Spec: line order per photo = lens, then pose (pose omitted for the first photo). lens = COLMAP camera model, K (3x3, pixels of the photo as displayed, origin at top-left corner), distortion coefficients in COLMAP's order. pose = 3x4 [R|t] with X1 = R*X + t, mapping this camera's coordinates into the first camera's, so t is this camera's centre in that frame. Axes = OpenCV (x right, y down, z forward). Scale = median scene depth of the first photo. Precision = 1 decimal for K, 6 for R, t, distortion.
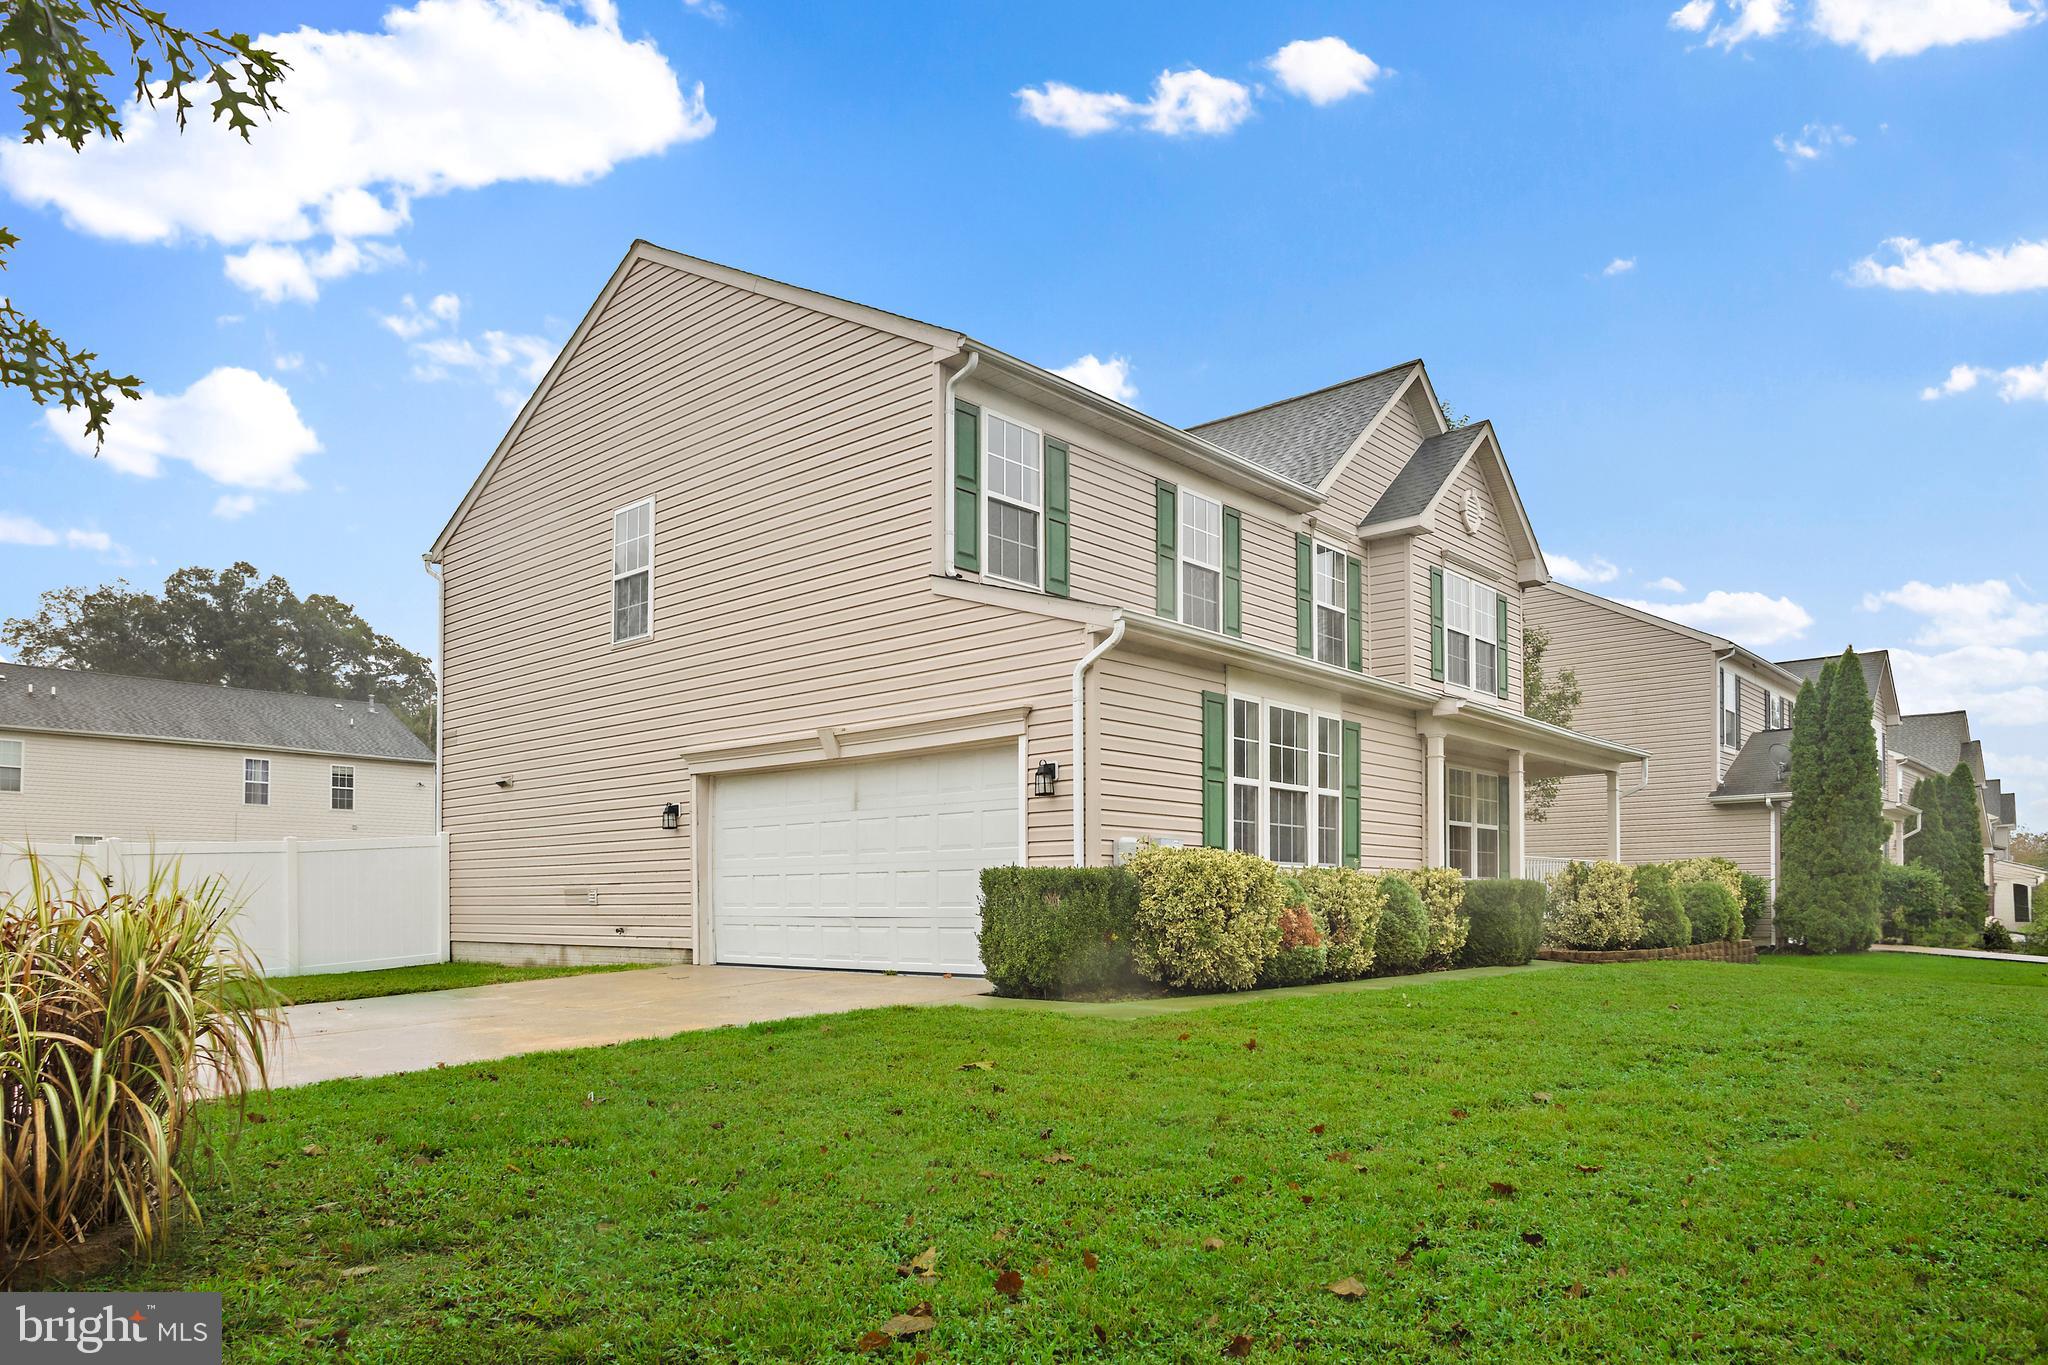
lens RADIAL K [[1343.9, 0, 1031.3], [0, 1343.9, 689.5], [0, 0, 1]] dist [-0.034409, 0.000770]
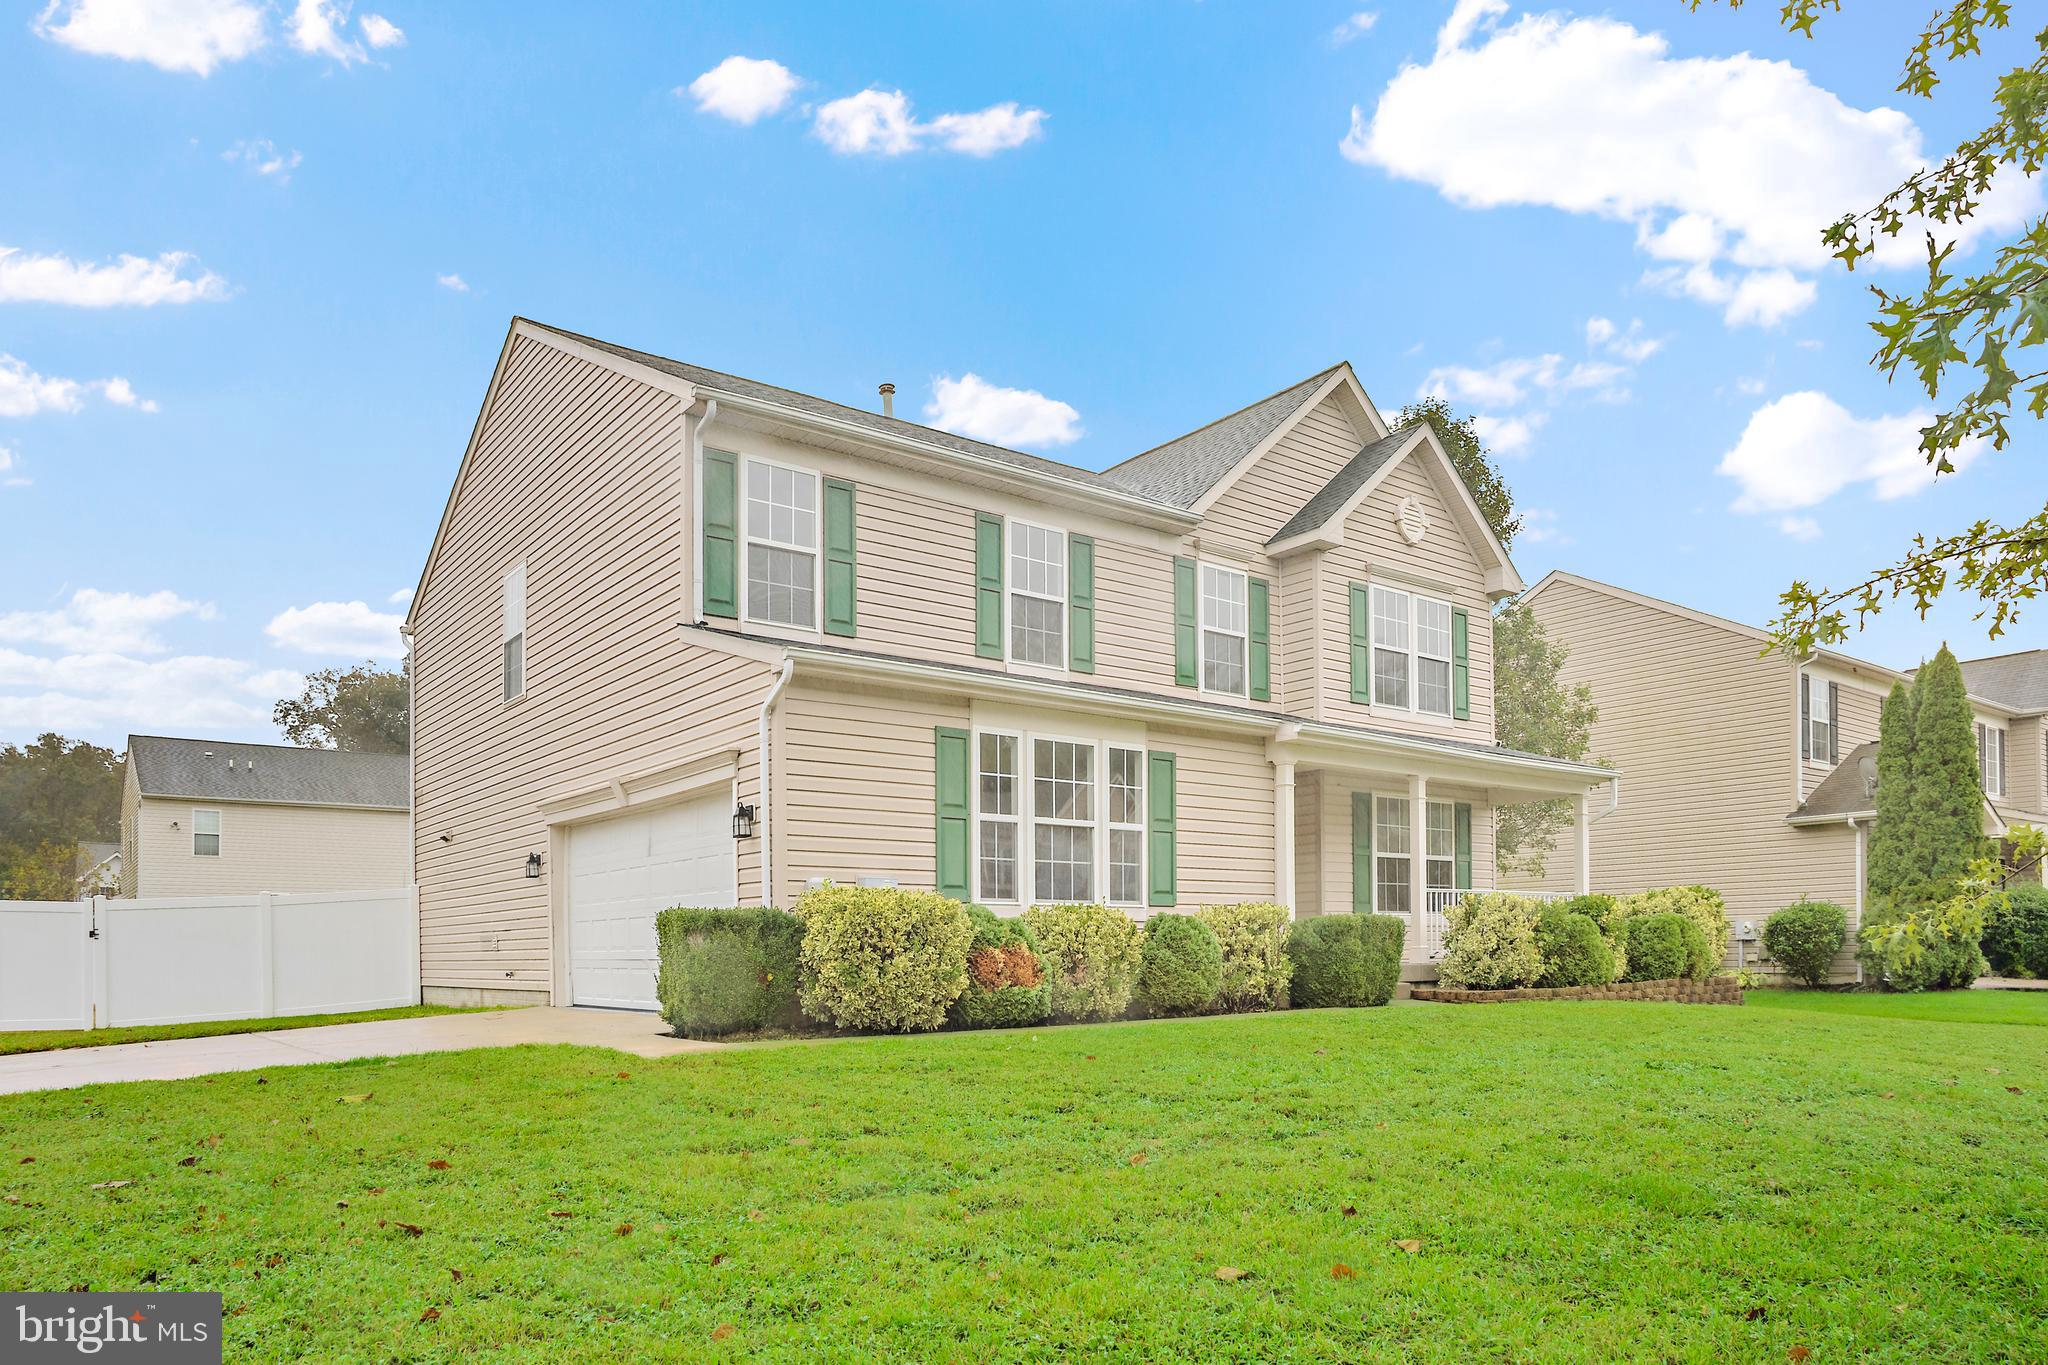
lens RADIAL K [[1350.0, 0, 1017.8], [0, 1350.0, 748.9], [0, 0, 1]] dist [-0.033809, -0.000124]
pose [[0.982584, -0.037524, -0.181993, 0.294029], [0.039917, 0.999158, 0.009500, 0.008388], [0.181483, -0.016599, 0.983254, 0.035468]]
